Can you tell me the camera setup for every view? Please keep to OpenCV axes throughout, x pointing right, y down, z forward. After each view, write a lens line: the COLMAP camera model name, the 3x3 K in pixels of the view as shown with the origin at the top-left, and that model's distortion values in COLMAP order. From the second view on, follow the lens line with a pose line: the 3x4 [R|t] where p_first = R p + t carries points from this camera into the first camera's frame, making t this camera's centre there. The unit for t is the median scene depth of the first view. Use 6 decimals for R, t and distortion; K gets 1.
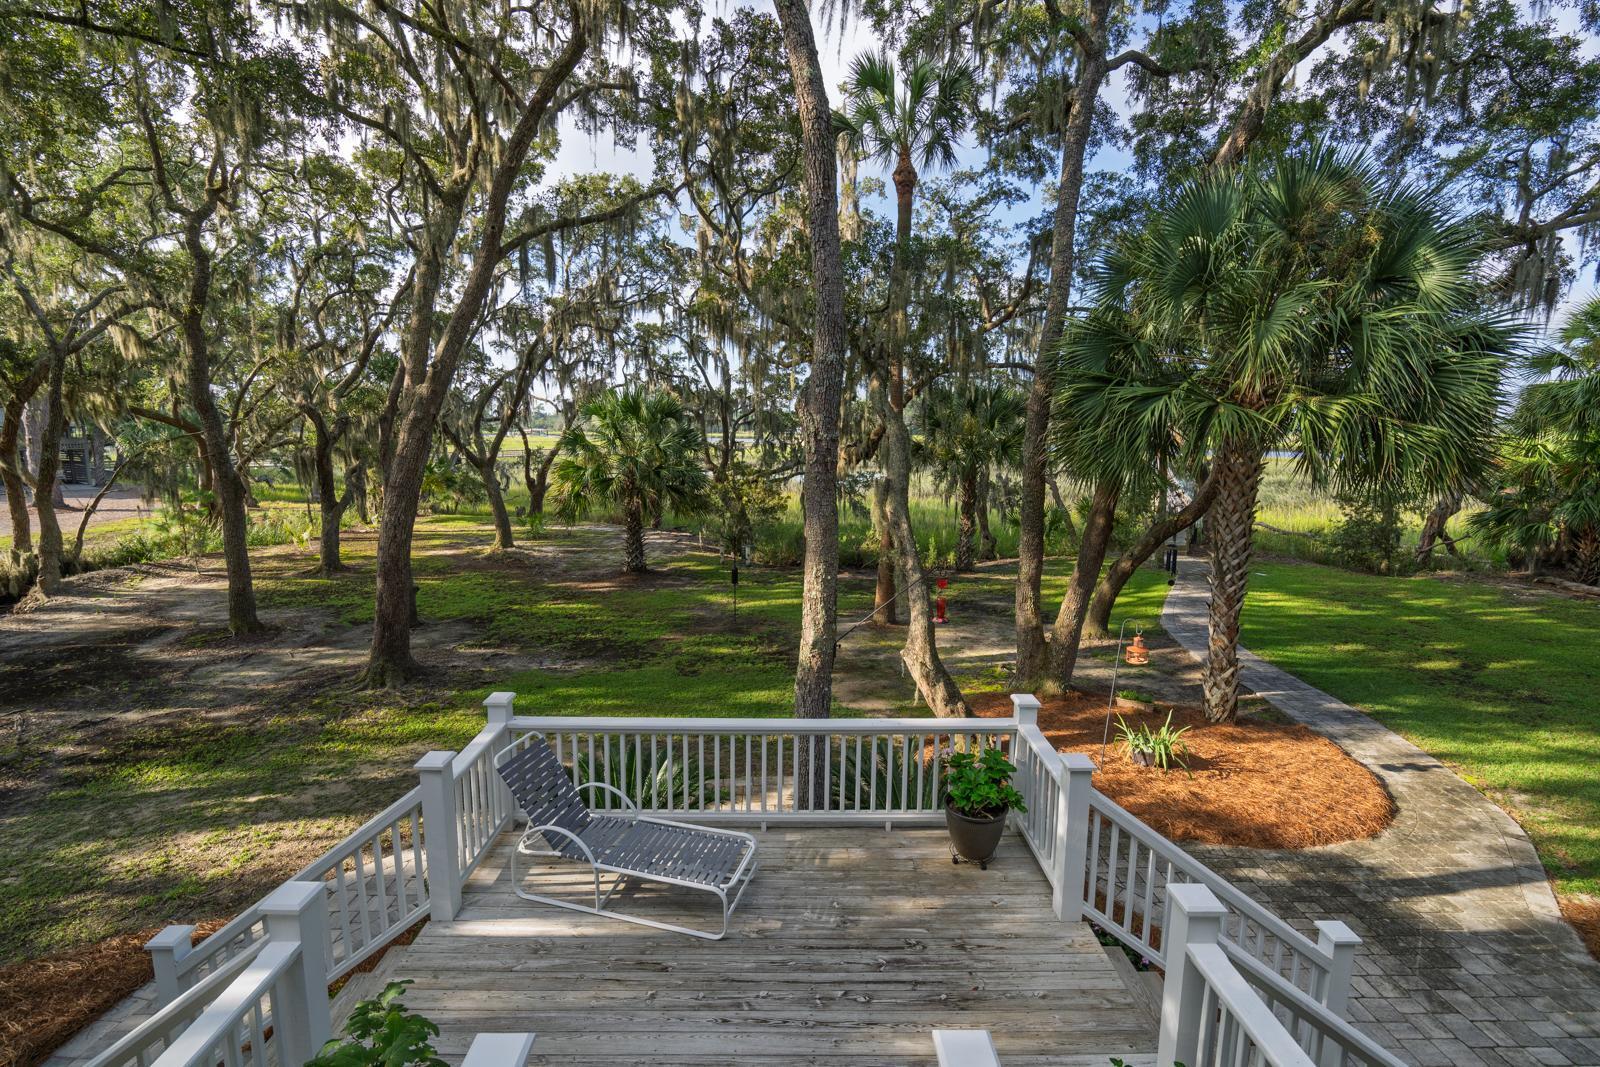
lens RADIAL K [[722.0, 0, 792.9], [0, 722.0, 531.7], [0, 0, 1]] dist [-0.005548, 0.002445]
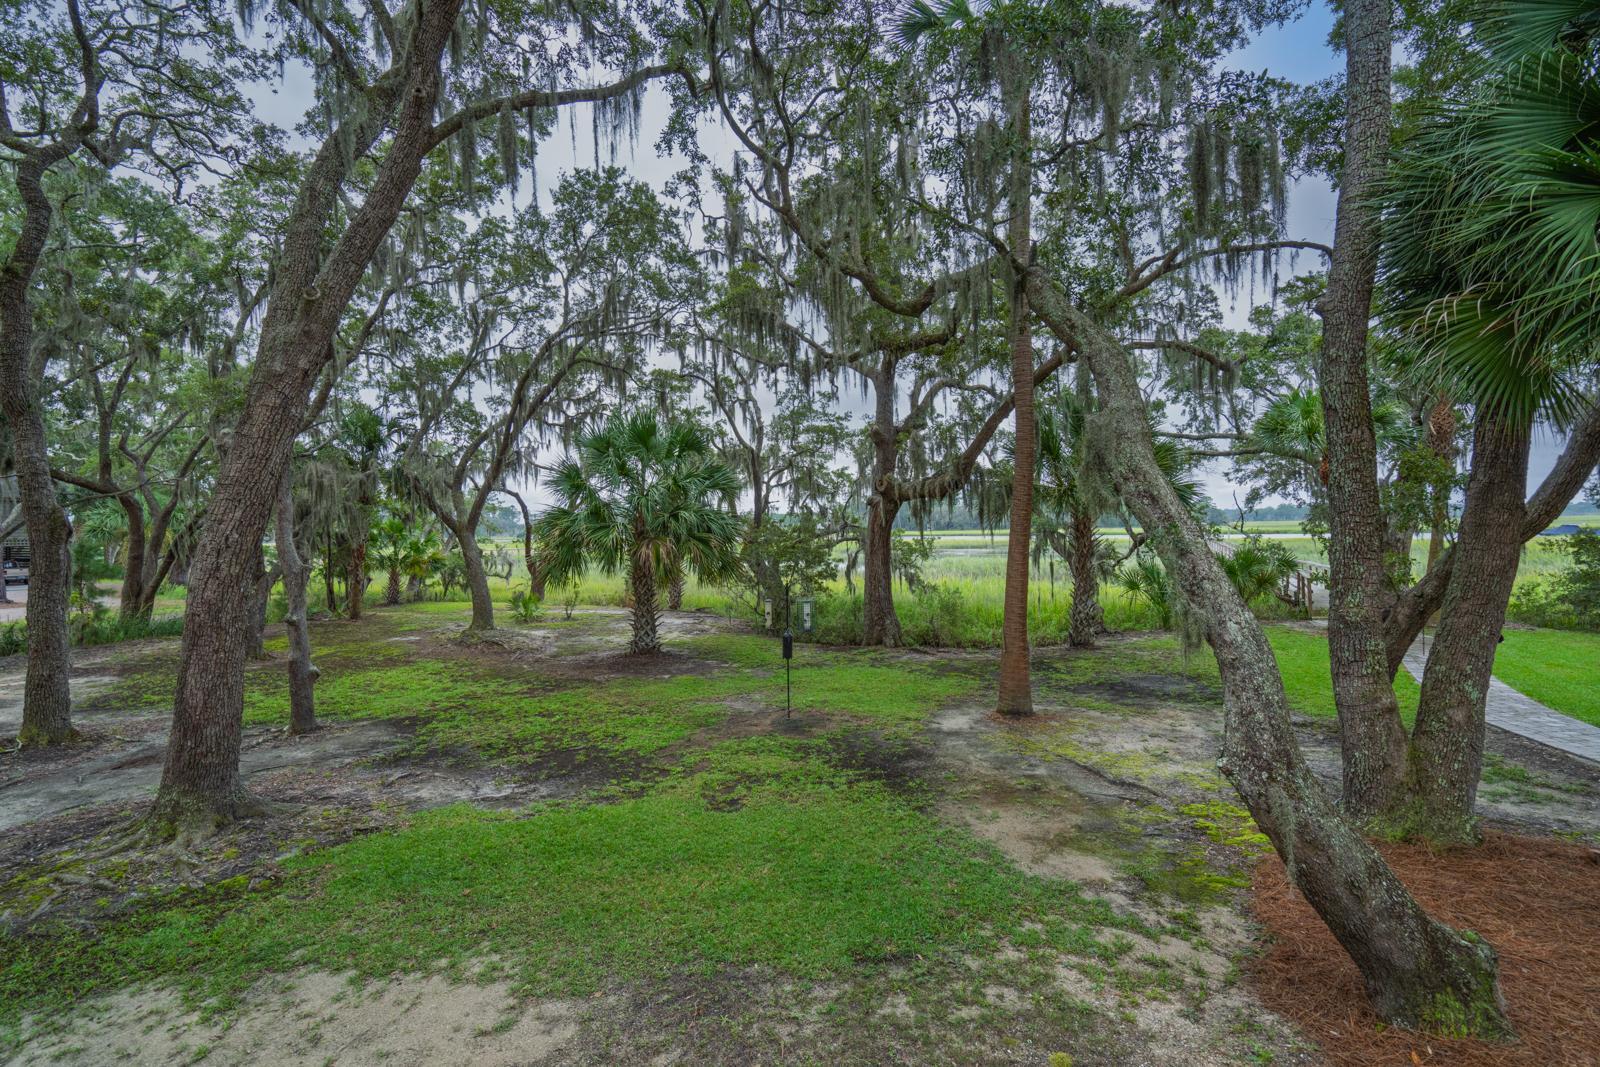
lens RADIAL K [[722.0, 0, 790.9], [0, 722.0, 531.4], [0, 0, 1]] dist [-0.005548, 0.002445]
pose [[0.999171, -0.025937, -0.031366, -0.052547], [0.021266, 0.989775, -0.141046, 0.049294], [0.034704, 0.140263, 0.989506, 0.318989]]
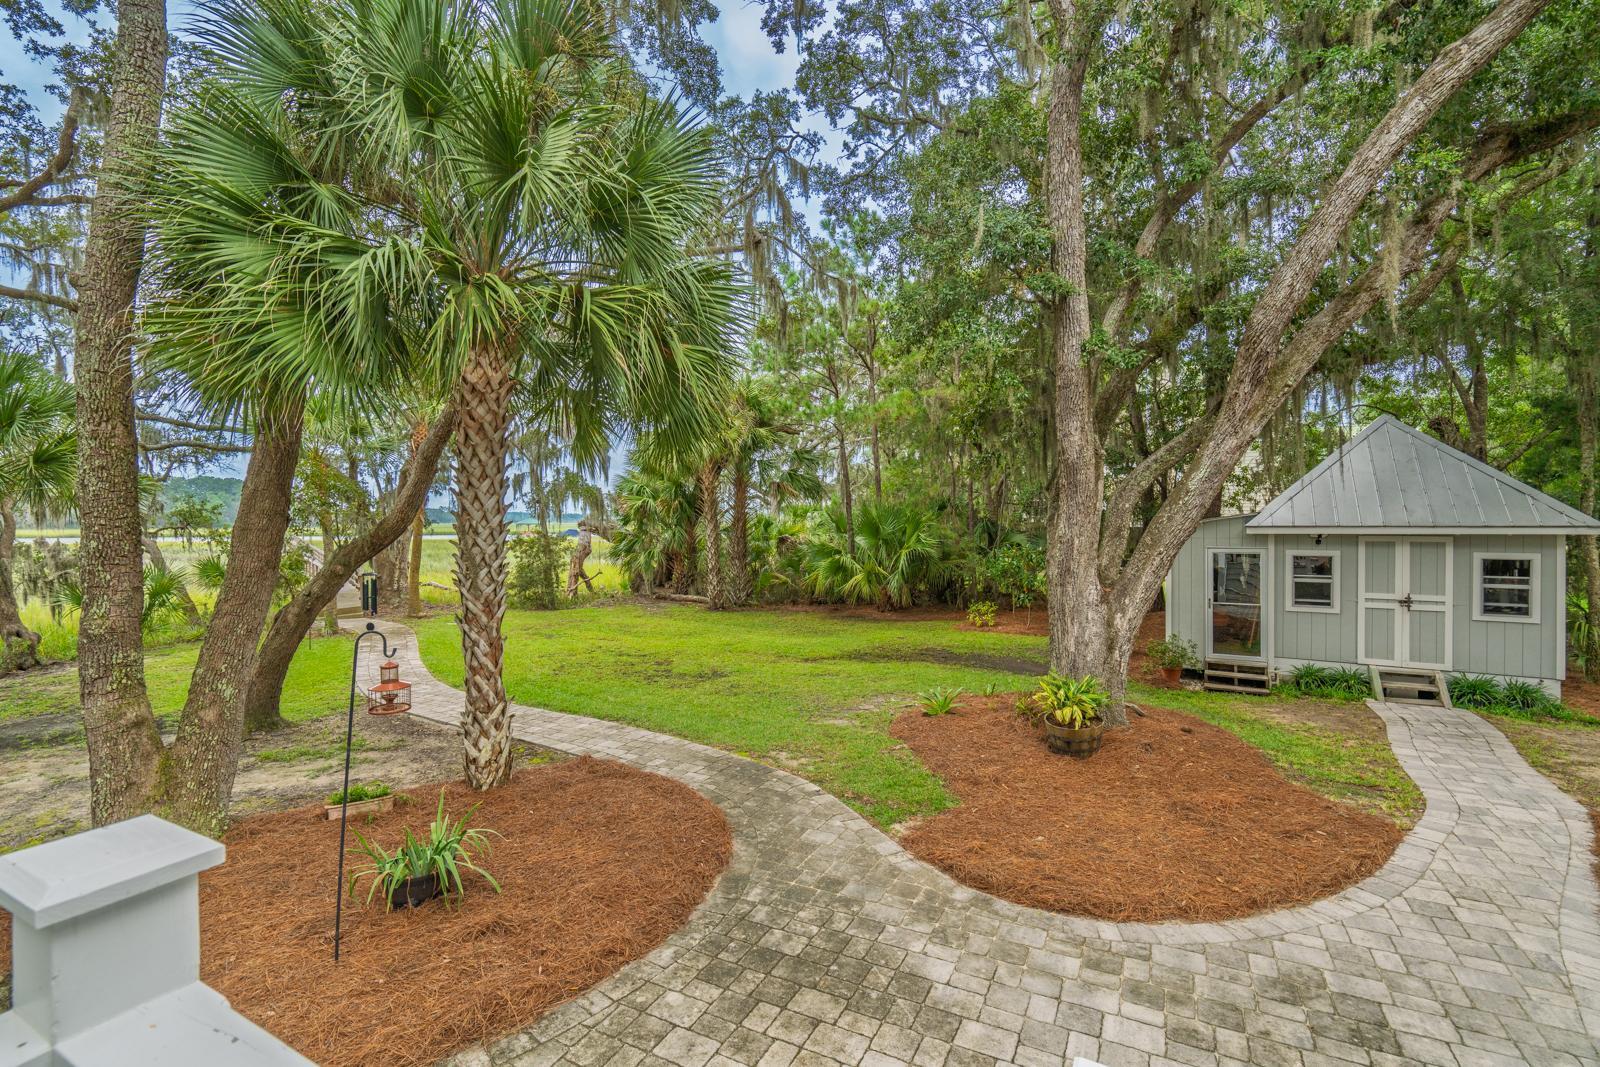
lens RADIAL K [[722.0, 0, 800.7], [0, 722.0, 527.2], [0, 0, 1]] dist [-0.005548, 0.002445]
pose [[0.467779, -0.018207, 0.883658, 0.081767], [0.136226, 0.989326, -0.051729, 0.061624], [-0.873284, 0.144575, 0.465266, 0.251513]]
